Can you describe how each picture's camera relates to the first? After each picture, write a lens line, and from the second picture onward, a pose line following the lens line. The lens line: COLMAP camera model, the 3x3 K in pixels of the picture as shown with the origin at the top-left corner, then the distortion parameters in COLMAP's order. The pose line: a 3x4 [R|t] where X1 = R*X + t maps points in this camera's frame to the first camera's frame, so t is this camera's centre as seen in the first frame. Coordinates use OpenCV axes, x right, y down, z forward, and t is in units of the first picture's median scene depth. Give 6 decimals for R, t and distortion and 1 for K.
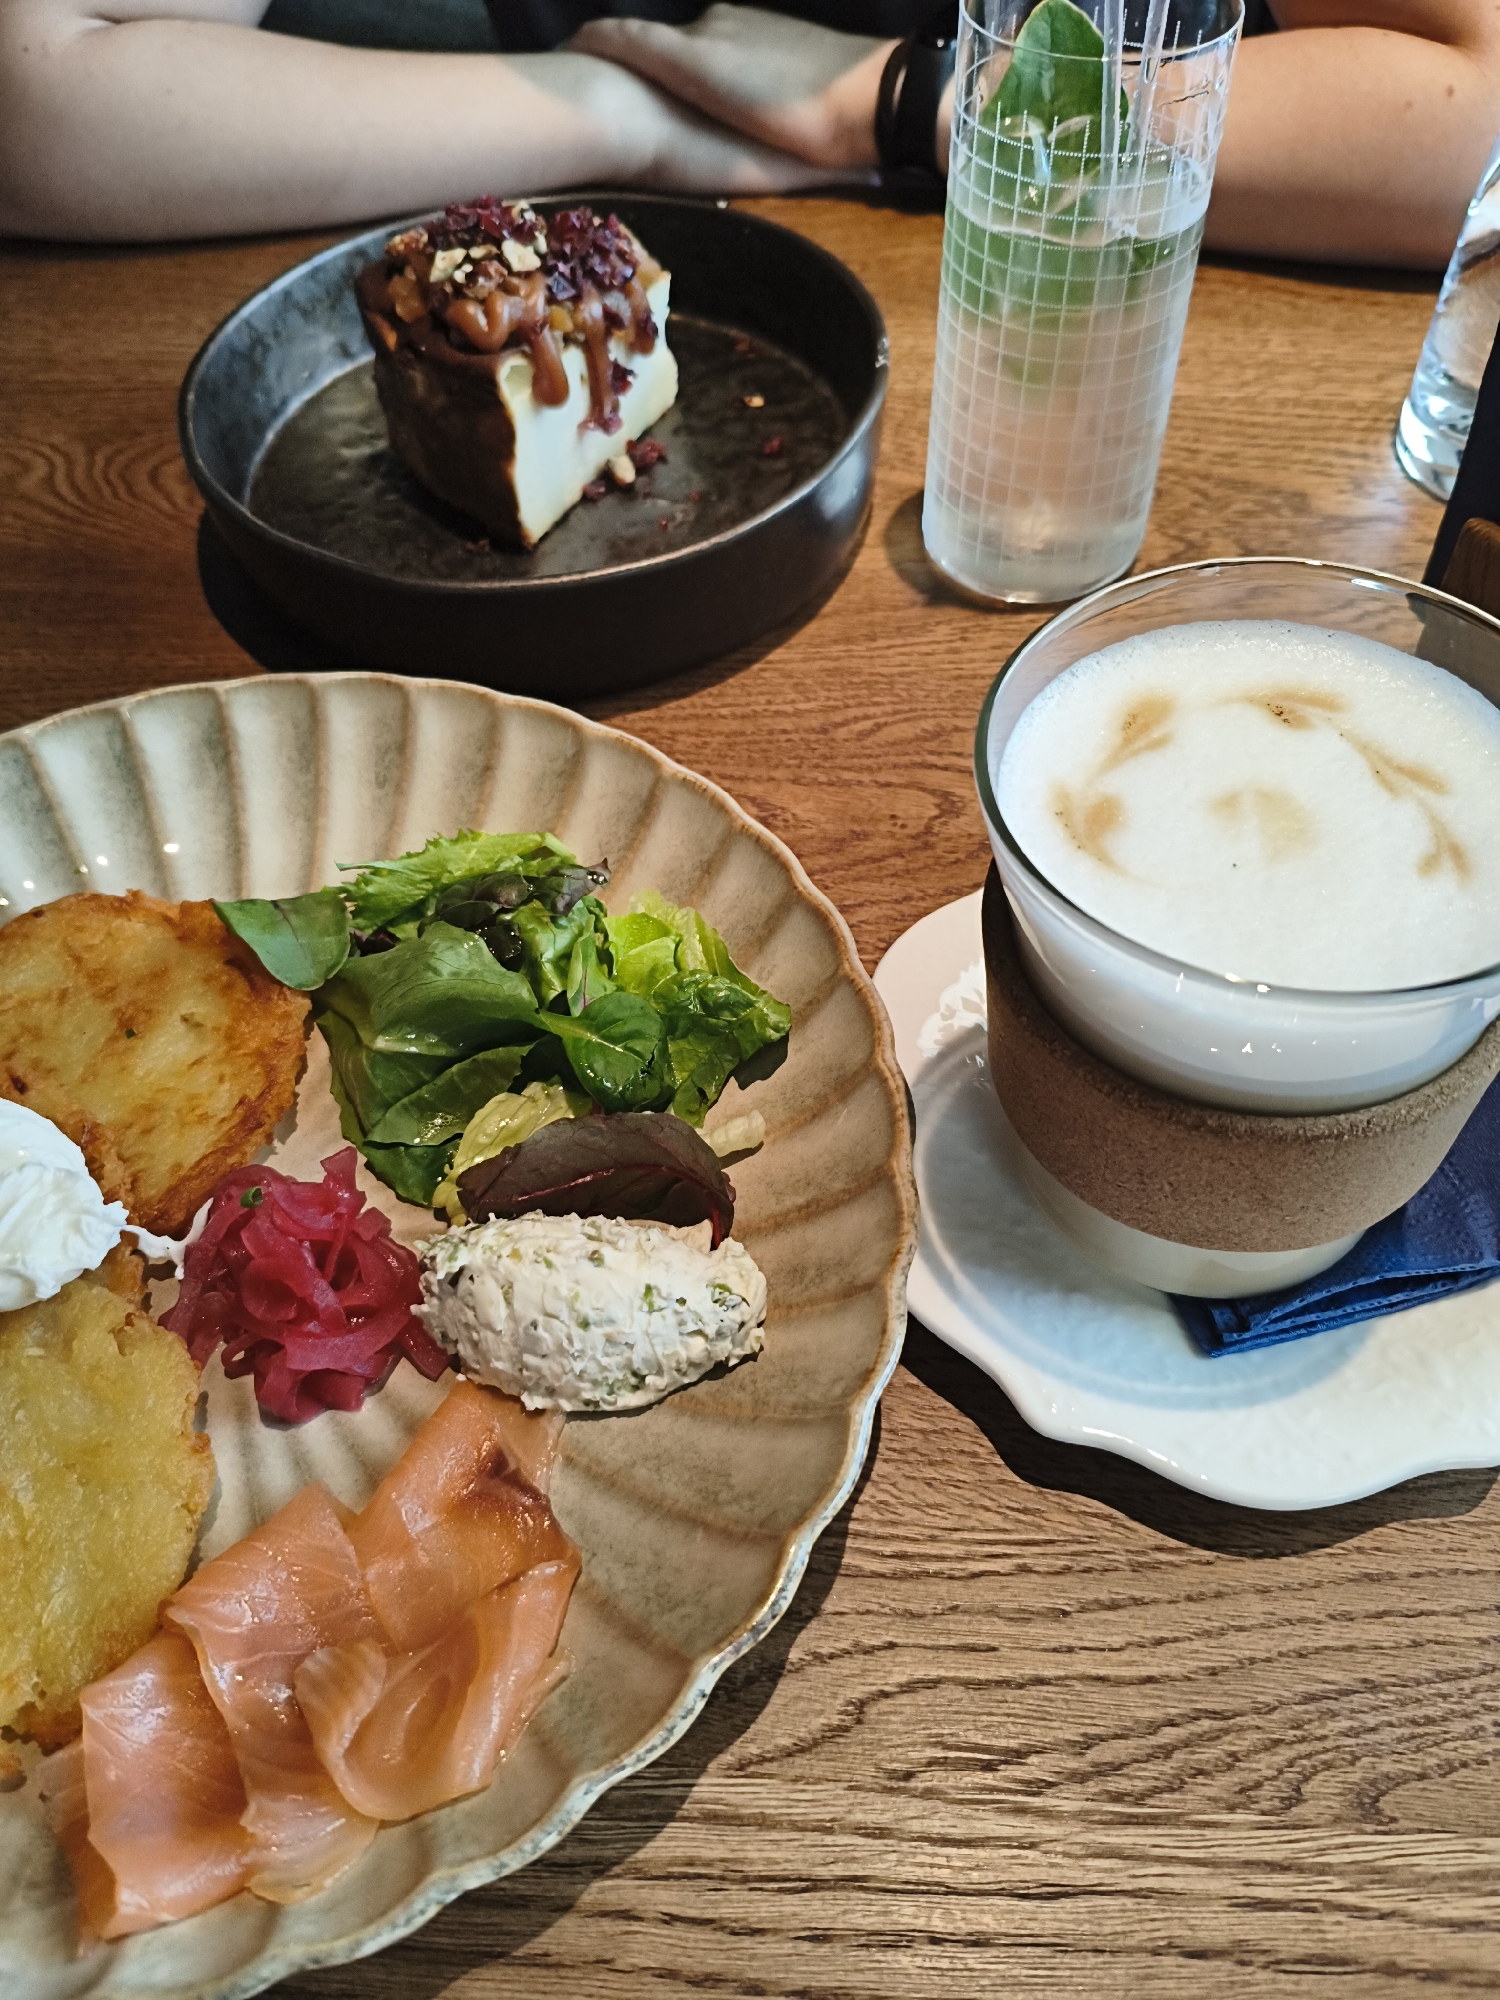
lens RADIAL K [[1325.7, 0, 750.0], [0, 1325.7, 1000.0], [0, 0, 1]] dist [0.000275, -0.008700]
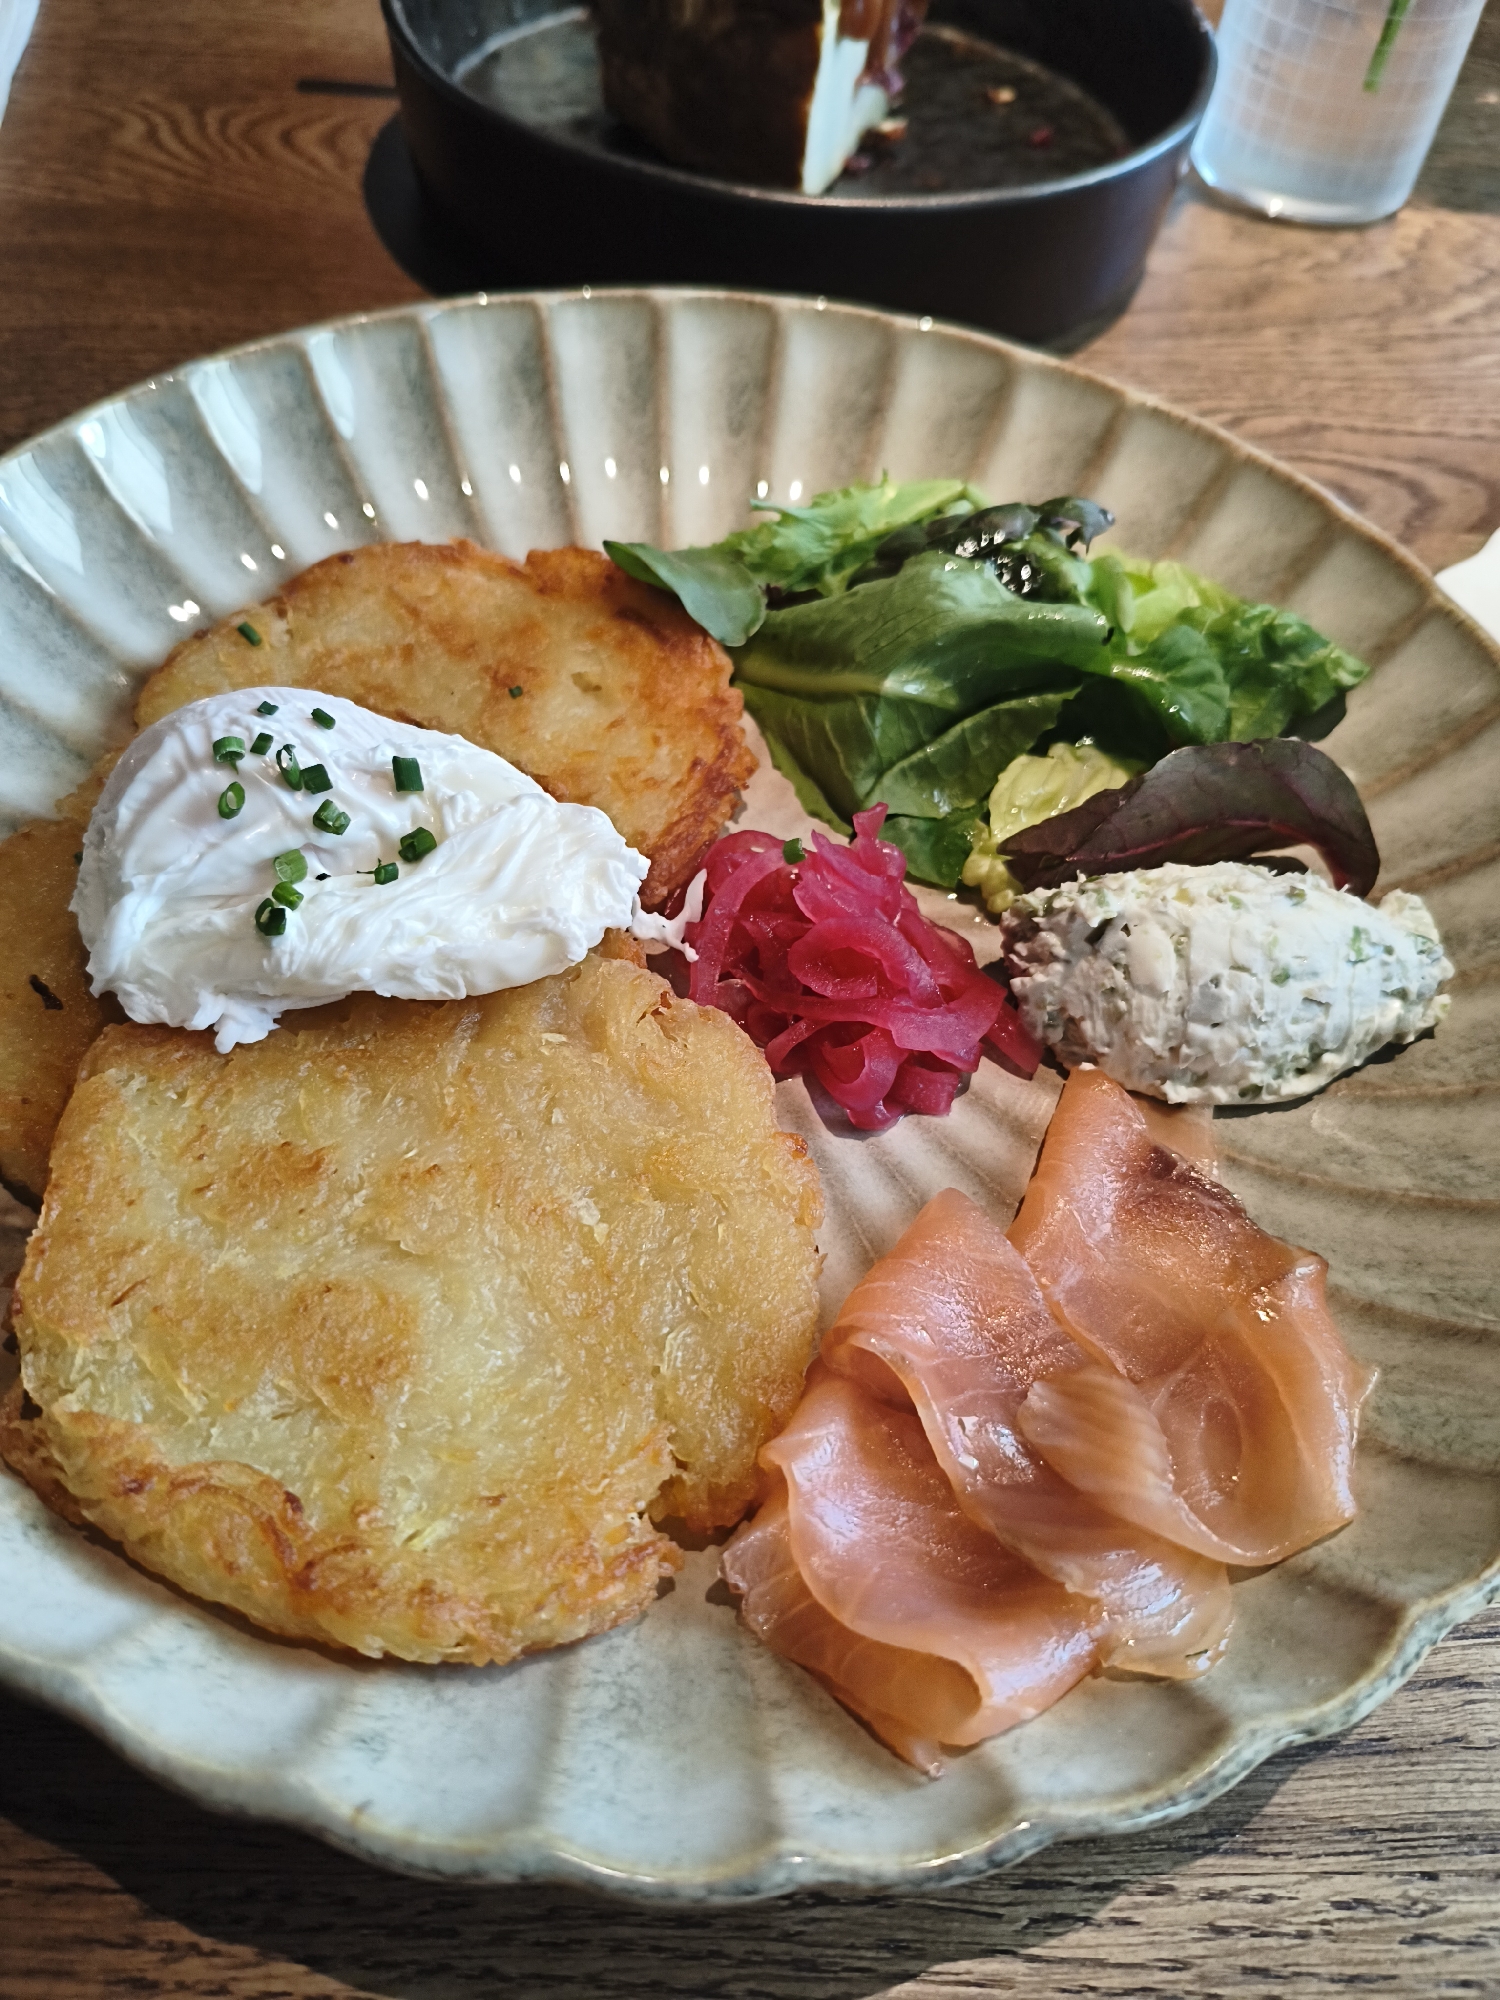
lens RADIAL K [[1325.7, 0, 750.0], [0, 1325.7, 1000.0], [0, 0, 1]] dist [0.000275, -0.008700]
pose [[0.990134, -0.014862, 0.139336, -0.476157], [0.011975, 0.999696, 0.021534, 0.204910], [-0.139613, -0.019653, 0.990011, 0.224286]]
